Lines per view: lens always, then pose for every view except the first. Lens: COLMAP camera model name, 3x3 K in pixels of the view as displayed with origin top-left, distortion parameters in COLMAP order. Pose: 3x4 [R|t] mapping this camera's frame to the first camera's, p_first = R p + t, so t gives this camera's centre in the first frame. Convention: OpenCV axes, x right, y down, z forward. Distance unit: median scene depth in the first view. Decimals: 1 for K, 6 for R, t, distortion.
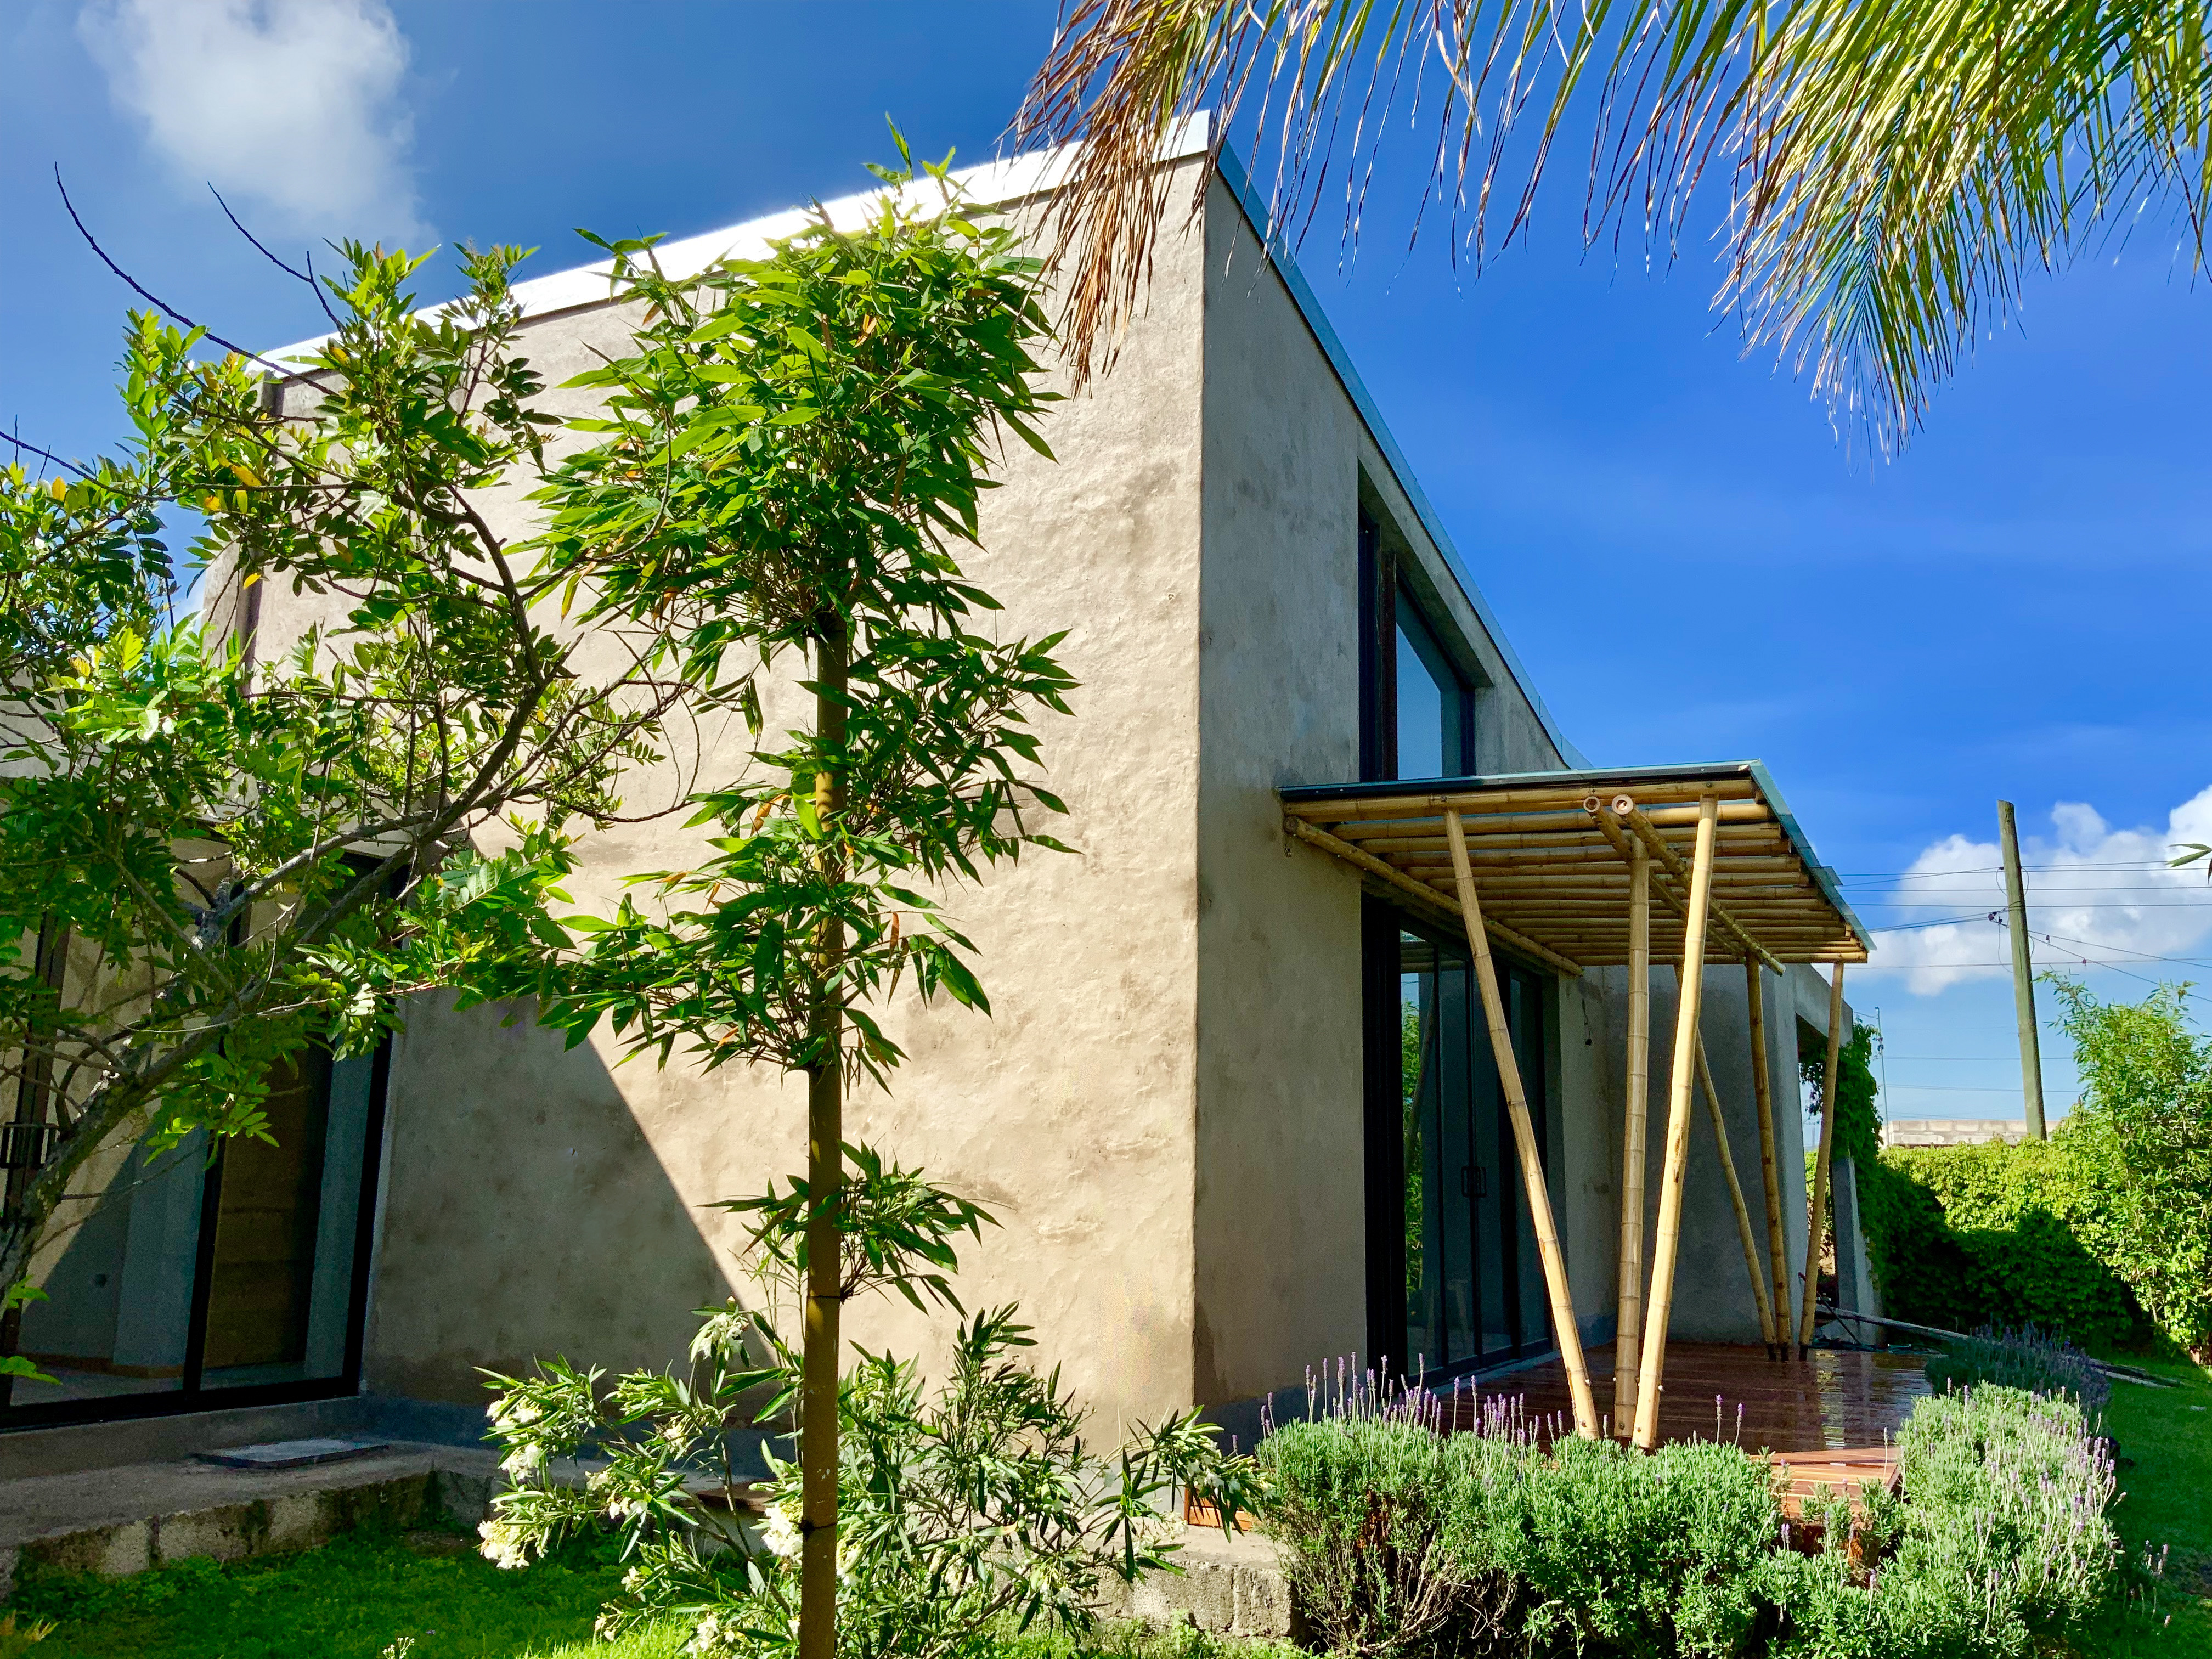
lens RADIAL K [[1758.5, 0, 1100.1], [0, 1758.5, 844.3], [0, 0, 1]] dist [0.096395, -0.191195]
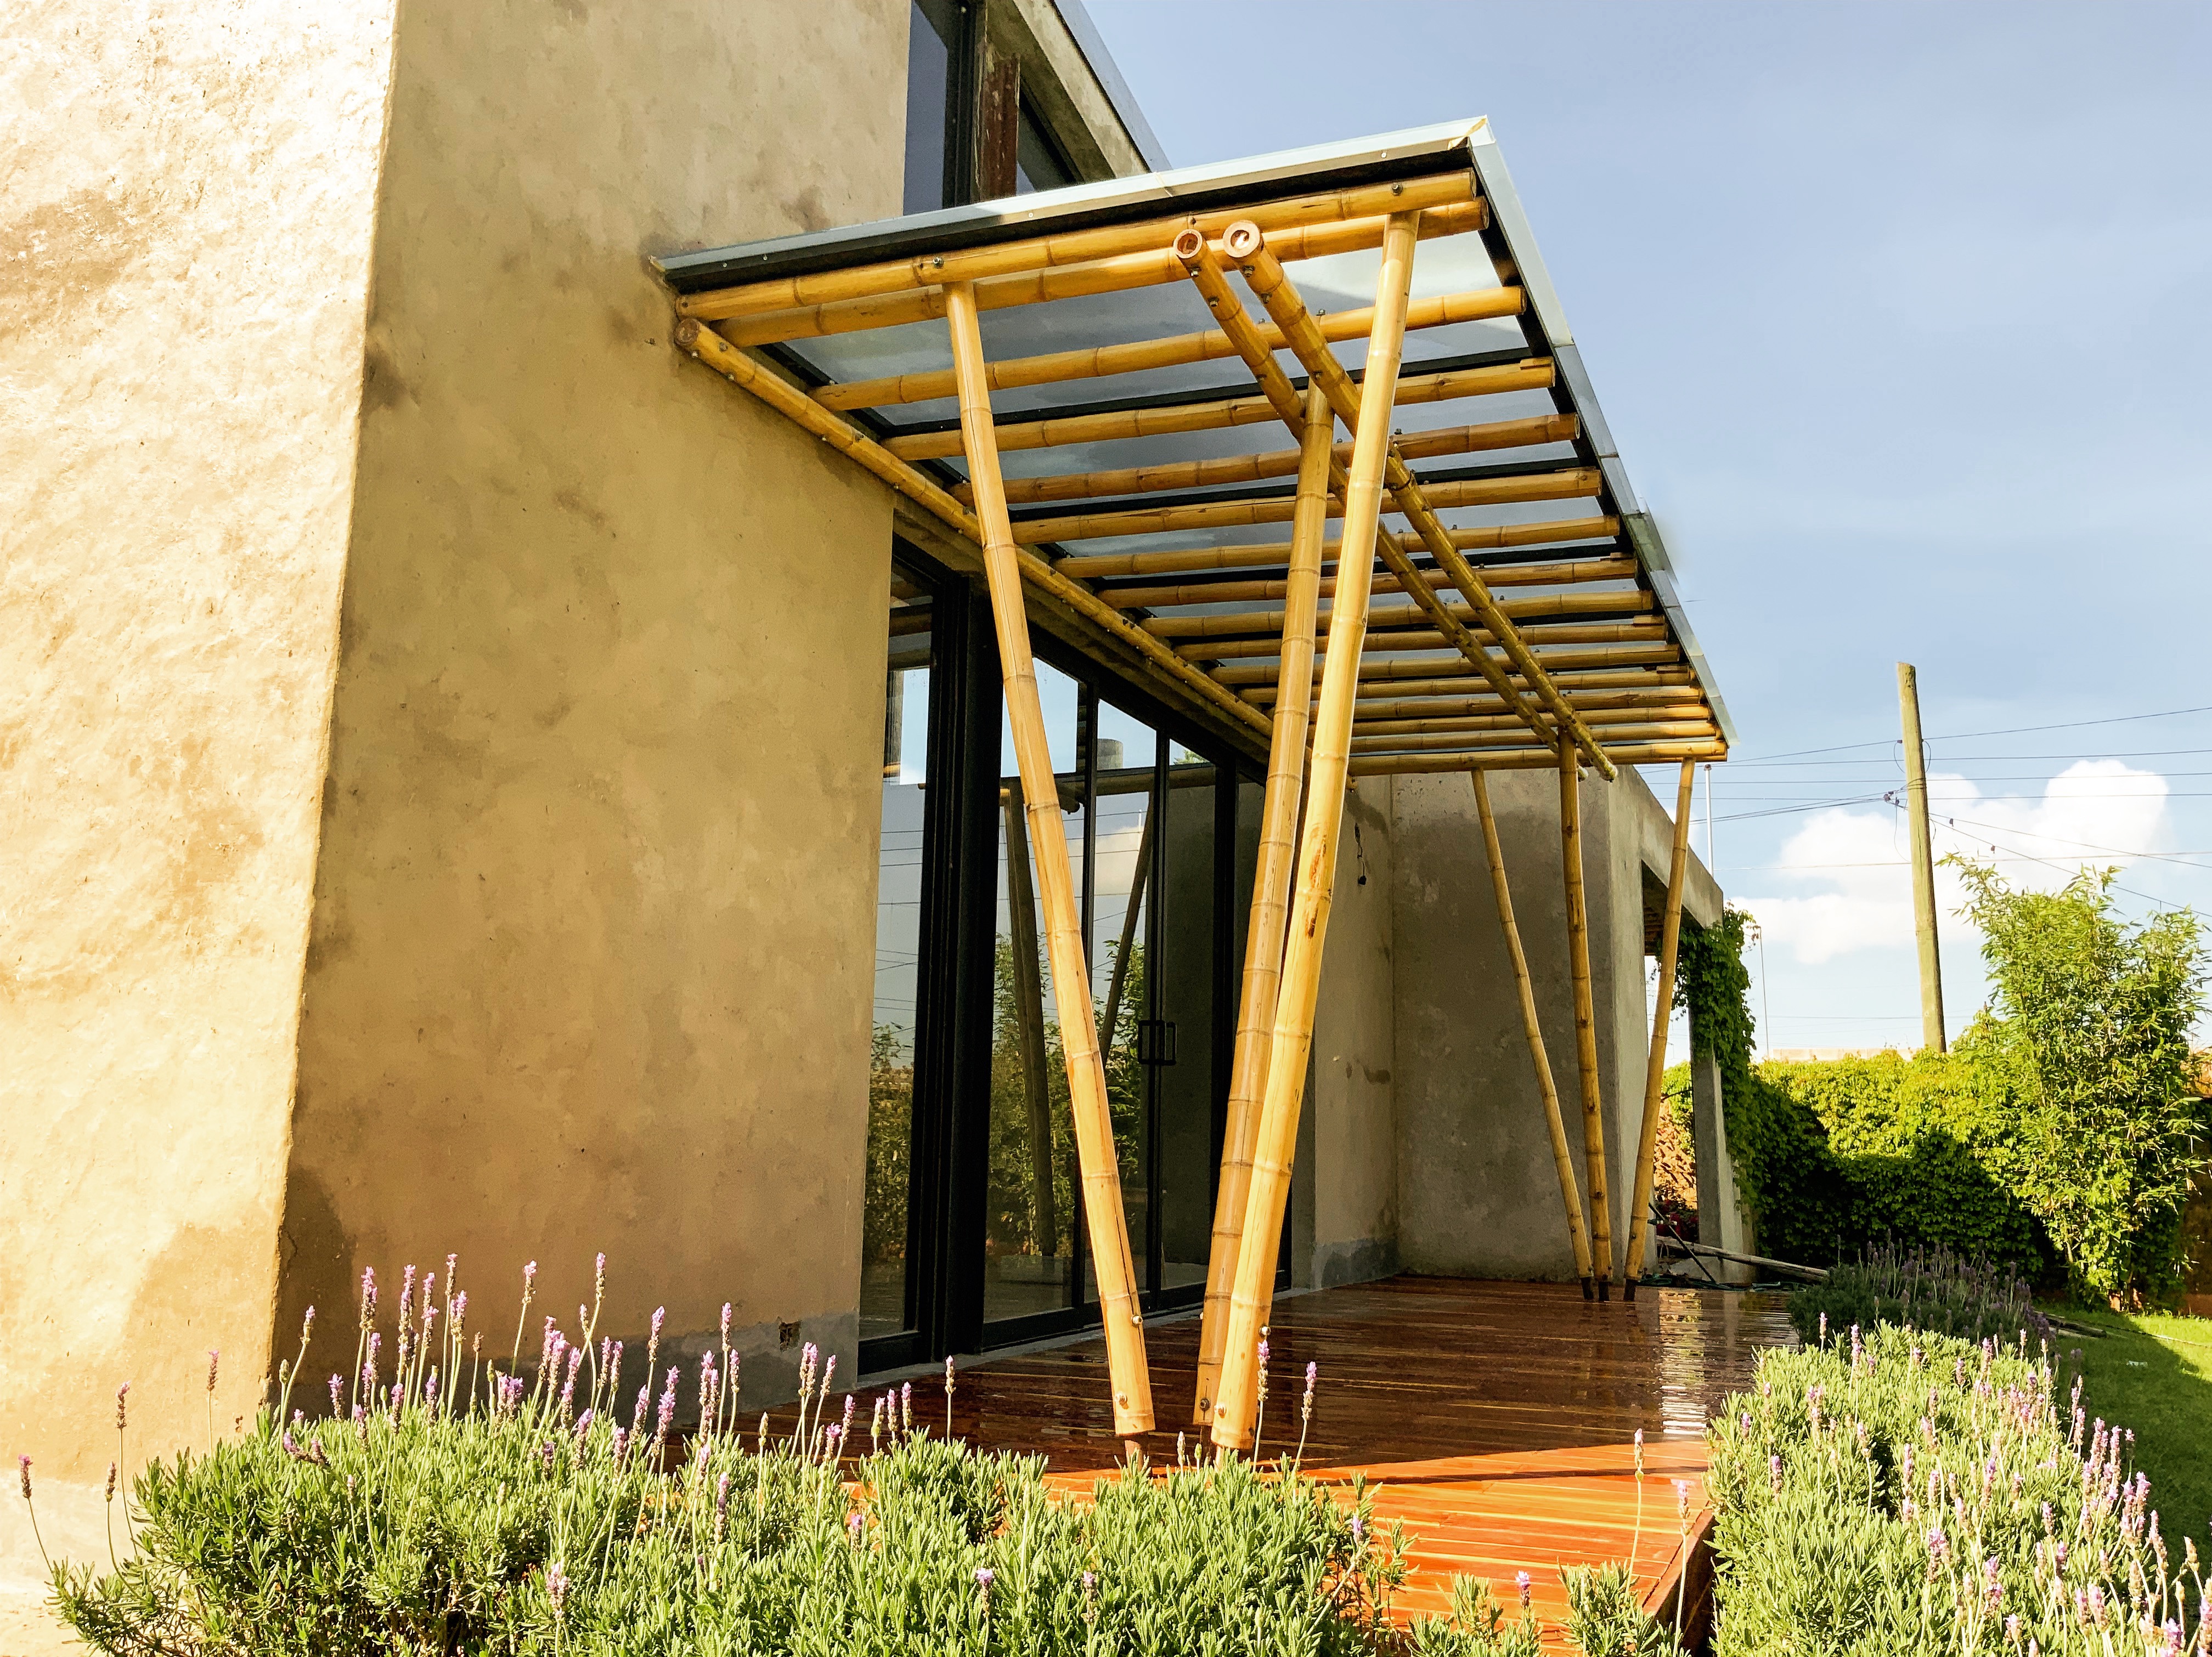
lens RADIAL K [[1843.7, 0, 1050.4], [0, 1843.7, 827.0], [0, 0, 1]] dist [0.152987, -0.340457]
pose [[0.998907, 0.006923, 0.046218, 0.066902], [-0.008122, 0.999634, 0.025804, 0.043295], [-0.046022, -0.026151, 0.998598, 0.138385]]
